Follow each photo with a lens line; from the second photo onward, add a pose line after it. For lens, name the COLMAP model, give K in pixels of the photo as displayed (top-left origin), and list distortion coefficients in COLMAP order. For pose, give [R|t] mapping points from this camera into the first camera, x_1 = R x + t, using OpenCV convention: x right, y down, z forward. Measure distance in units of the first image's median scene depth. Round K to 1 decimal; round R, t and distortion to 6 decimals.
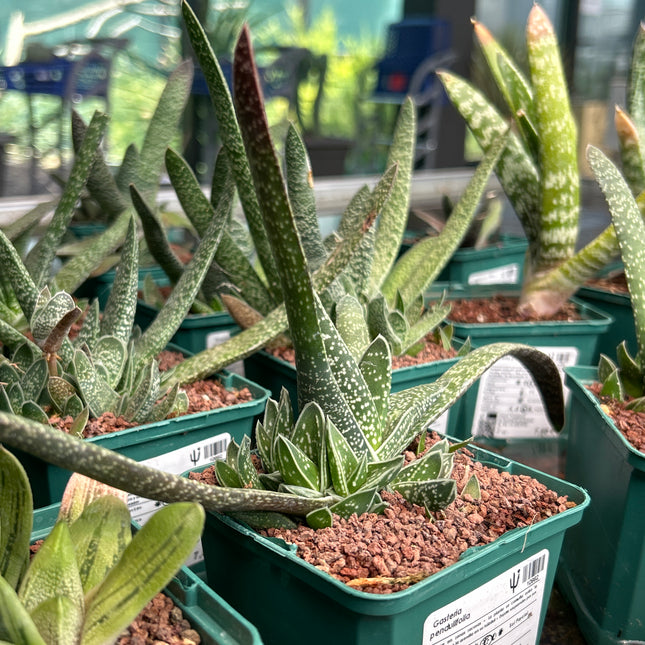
lens RADIAL K [[893.4, 0, 322.4], [0, 893.4, 321.8], [0, 0, 1]] dist [0.113187, 0.000000]
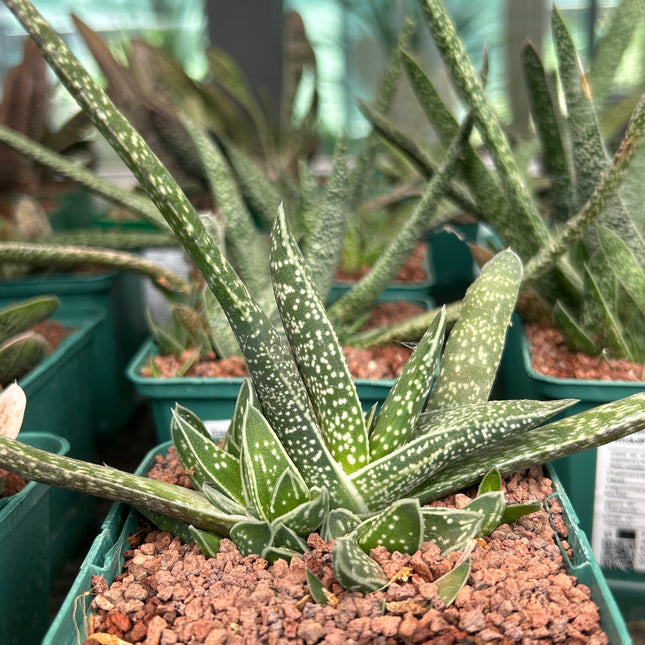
lens RADIAL K [[893.4, 0, 322.4], [0, 893.4, 323.5], [0, 0, 1]] dist [0.113187, 0.000000]
pose [[0.723960, 0.153684, -0.672505, 0.477538], [-0.128794, 0.987839, 0.087098, -0.020034], [0.677712, 0.023559, 0.734950, 0.507905]]
